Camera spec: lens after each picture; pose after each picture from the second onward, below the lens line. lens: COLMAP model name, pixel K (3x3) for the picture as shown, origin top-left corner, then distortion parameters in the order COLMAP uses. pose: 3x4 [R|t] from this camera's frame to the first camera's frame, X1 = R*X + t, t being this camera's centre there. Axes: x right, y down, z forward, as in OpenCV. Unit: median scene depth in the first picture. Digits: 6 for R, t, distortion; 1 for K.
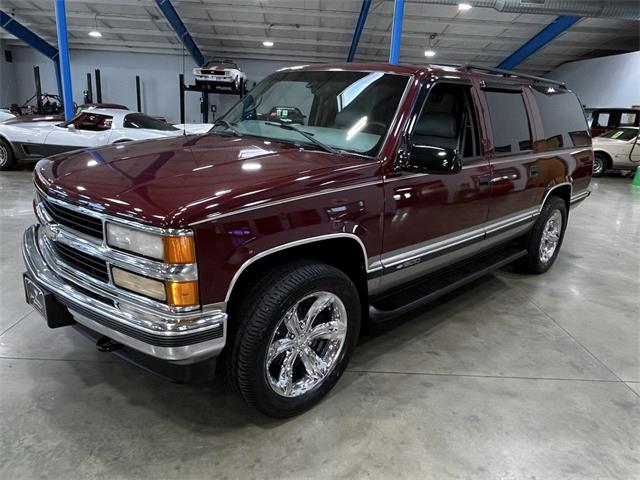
lens RADIAL K [[462.5, 0, 320.0], [0, 462.5, 240.0], [0, 0, 1]] dist [-0.001258, -0.001491]
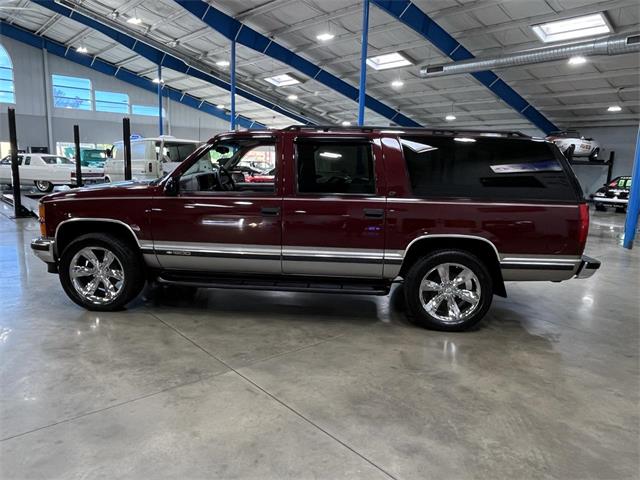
lens RADIAL K [[462.5, 0, 320.0], [0, 462.5, 240.0], [0, 0, 1]] dist [-0.001258, -0.001491]
pose [[0.650905, 0.096039, -0.753060, 0.219312], [-0.211296, 0.975688, -0.058203, -0.000224], [0.729161, 0.197003, 0.655373, 0.040198]]
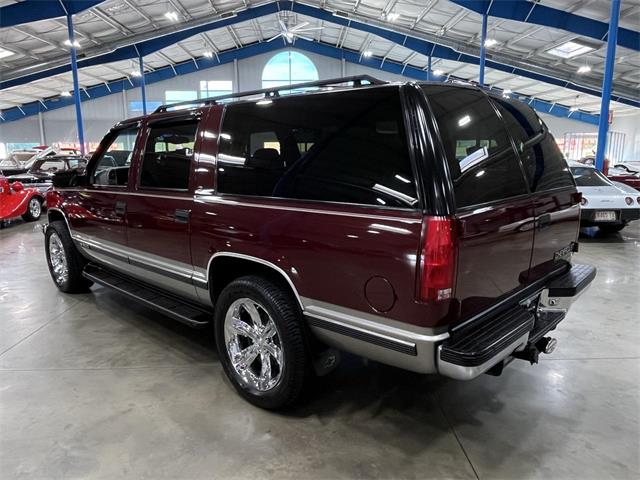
lens RADIAL K [[462.5, 0, 320.0], [0, 462.5, 240.0], [0, 0, 1]] dist [-0.001258, -0.001491]
pose [[0.022284, 0.137719, -0.990221, 0.230659], [-0.270942, 0.954232, 0.126616, -0.052306], [0.962338, 0.265471, 0.058578, 0.226482]]
